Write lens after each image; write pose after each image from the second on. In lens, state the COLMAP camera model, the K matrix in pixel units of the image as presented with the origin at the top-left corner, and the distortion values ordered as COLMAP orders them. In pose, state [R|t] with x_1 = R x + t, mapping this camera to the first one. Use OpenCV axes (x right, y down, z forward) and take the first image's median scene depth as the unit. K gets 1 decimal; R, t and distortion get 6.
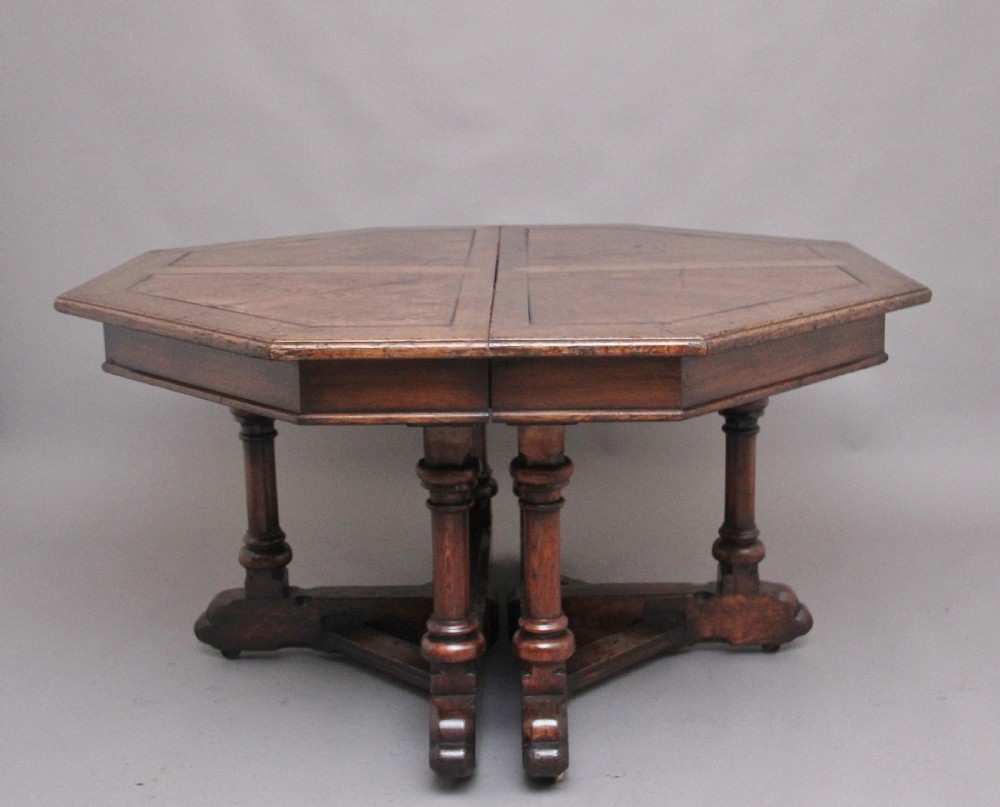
lens RADIAL K [[1434.4, 0, 502.8], [0, 1434.4, 347.1], [0, 0, 1]] dist [-0.066536, 0.010886]
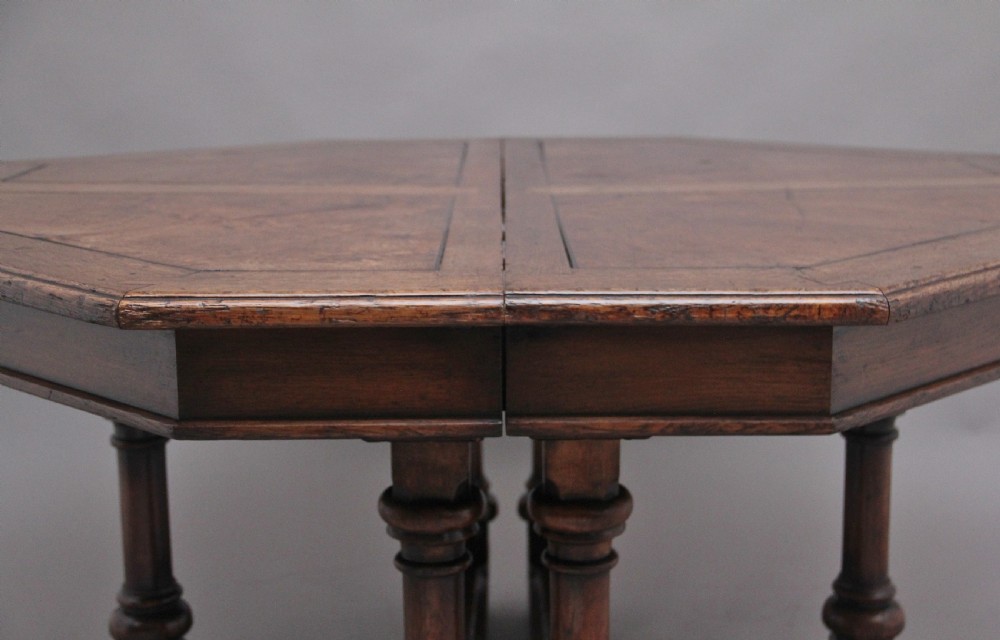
lens RADIAL K [[1572.8, 0, 500.0], [0, 1572.8, 320.0], [0, 0, 1]] dist [0.093190, 0.091910]
pose [[0.999921, 0.004299, 0.011773, -0.018169], [-0.004367, 0.999974, 0.005758, 0.001658], [-0.011748, -0.005809, 0.999914, 0.353781]]
